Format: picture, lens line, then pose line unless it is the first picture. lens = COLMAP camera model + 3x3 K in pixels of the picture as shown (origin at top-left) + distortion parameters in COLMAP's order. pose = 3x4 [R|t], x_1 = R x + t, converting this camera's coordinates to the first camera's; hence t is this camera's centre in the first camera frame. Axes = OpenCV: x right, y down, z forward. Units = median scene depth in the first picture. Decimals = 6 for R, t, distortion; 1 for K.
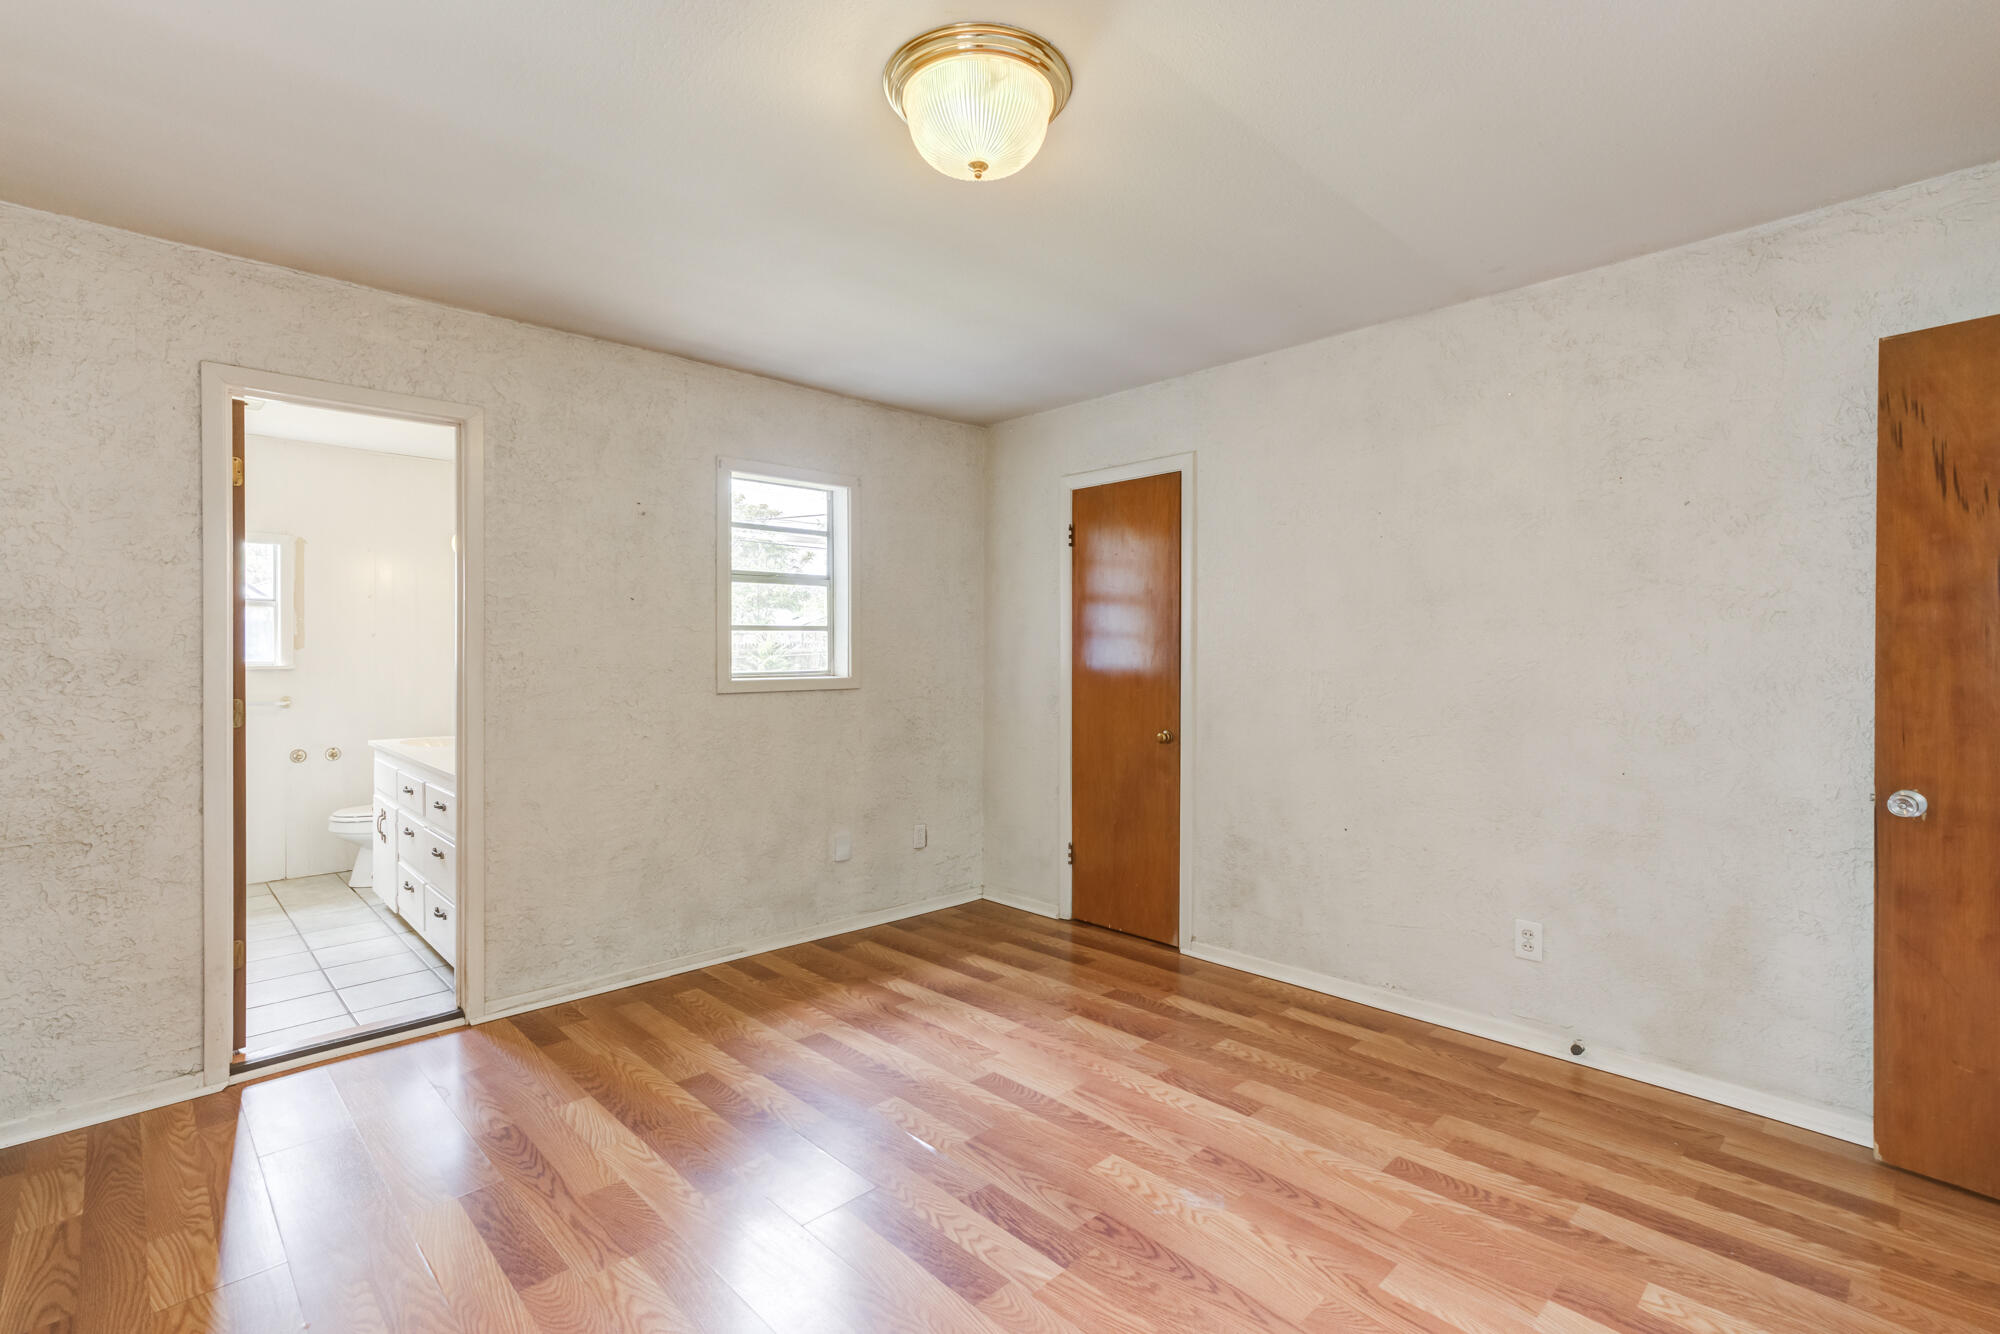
lens RADIAL K [[925.7, 0, 993.0], [0, 925.7, 675.5], [0, 0, 1]] dist [-0.011343, 0.013952]
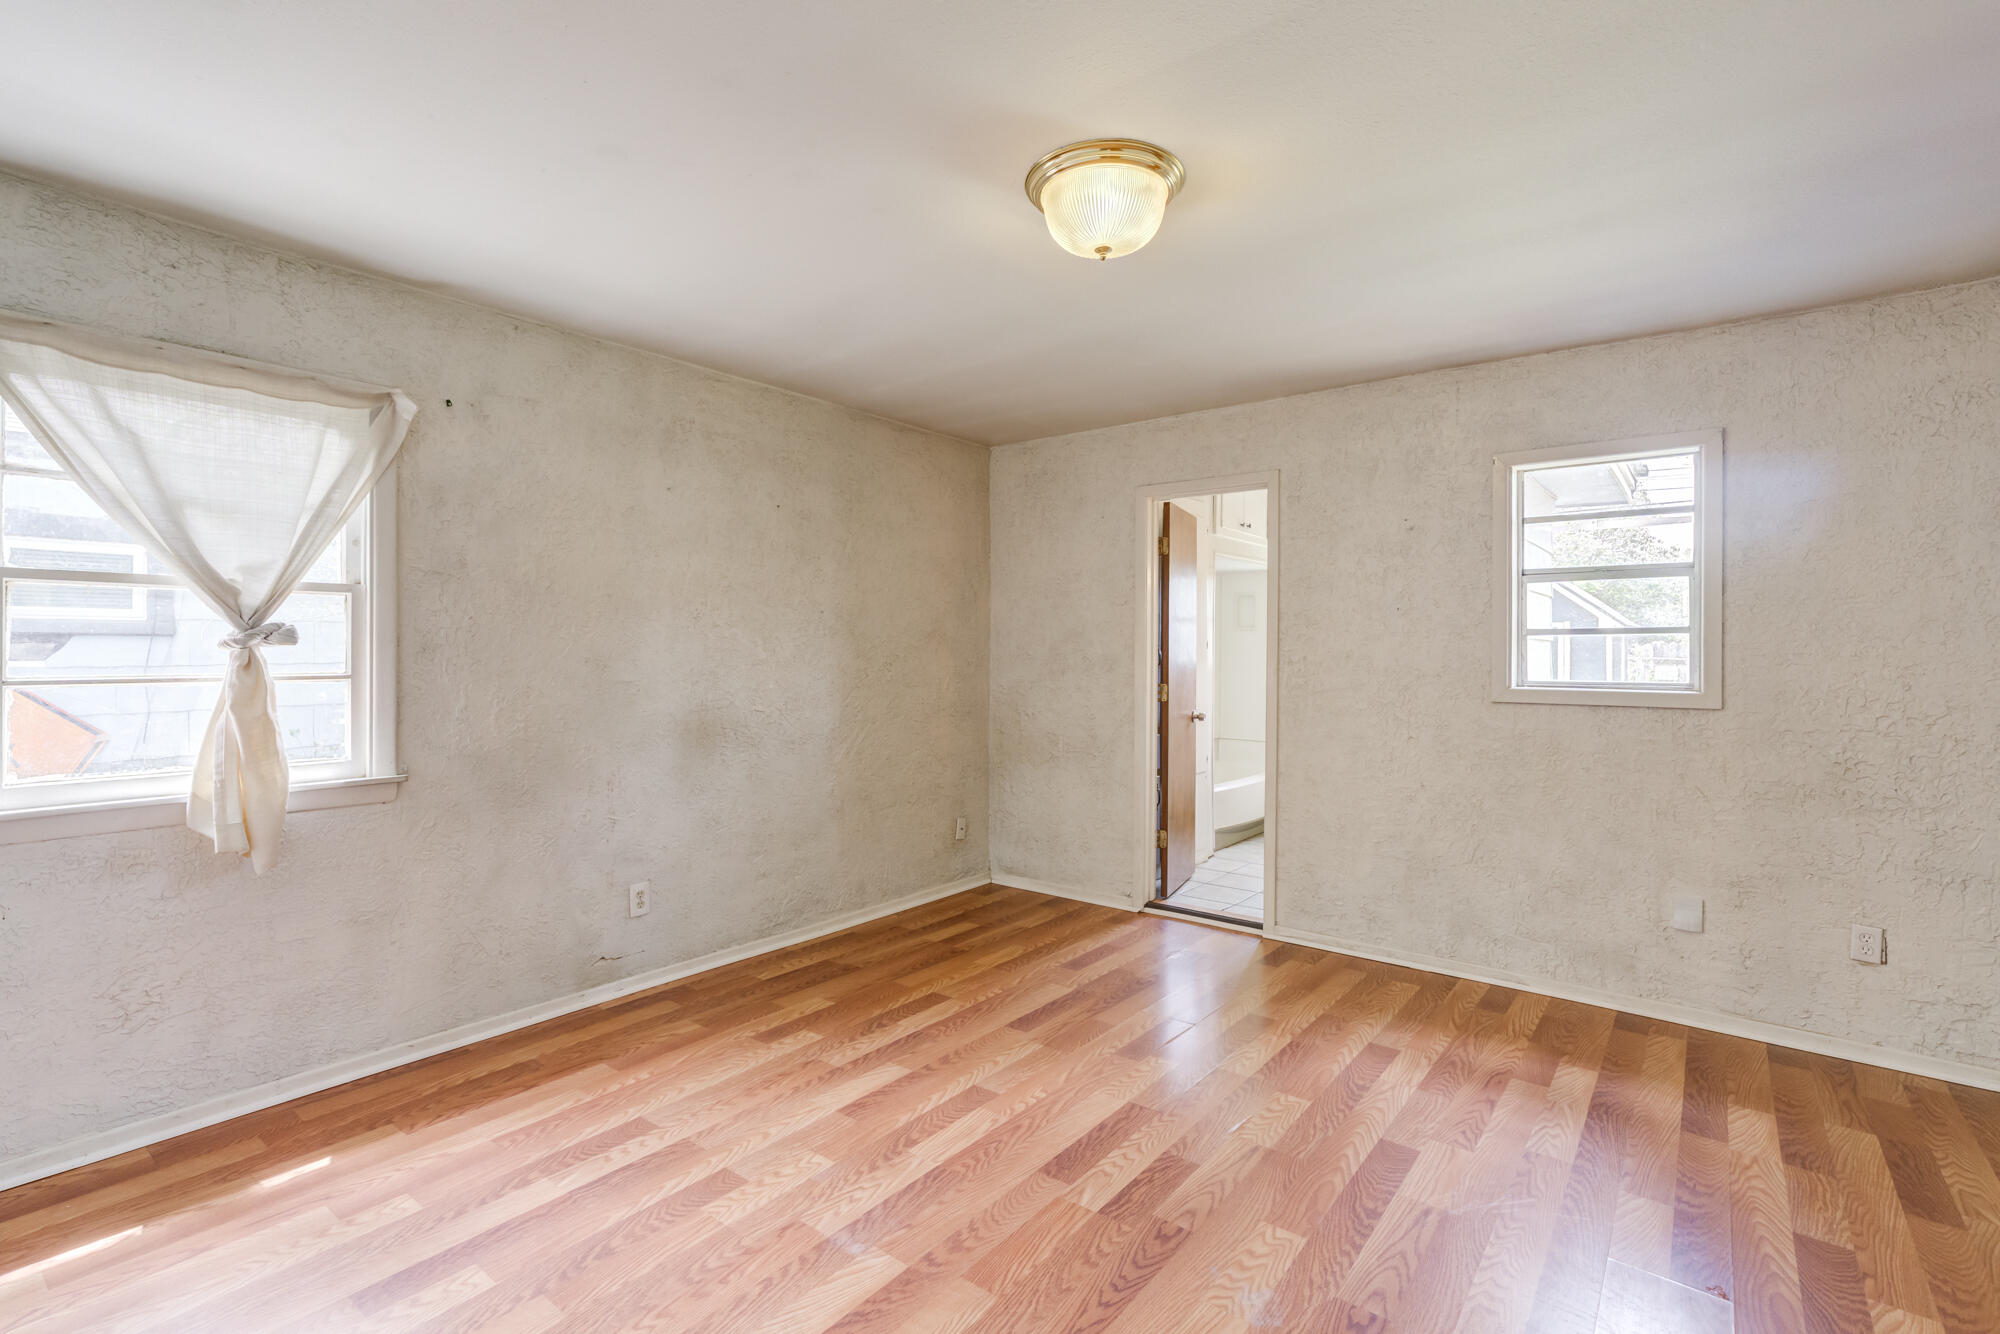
lens RADIAL K [[925.7, 0, 993.0], [0, 925.7, 675.5], [0, 0, 1]] dist [-0.011343, 0.013952]
pose [[0.137135, 0.028352, -0.990146, 0.635549], [-0.031480, 0.999210, 0.024252, -0.016181], [0.990052, 0.027844, 0.137919, 0.389143]]
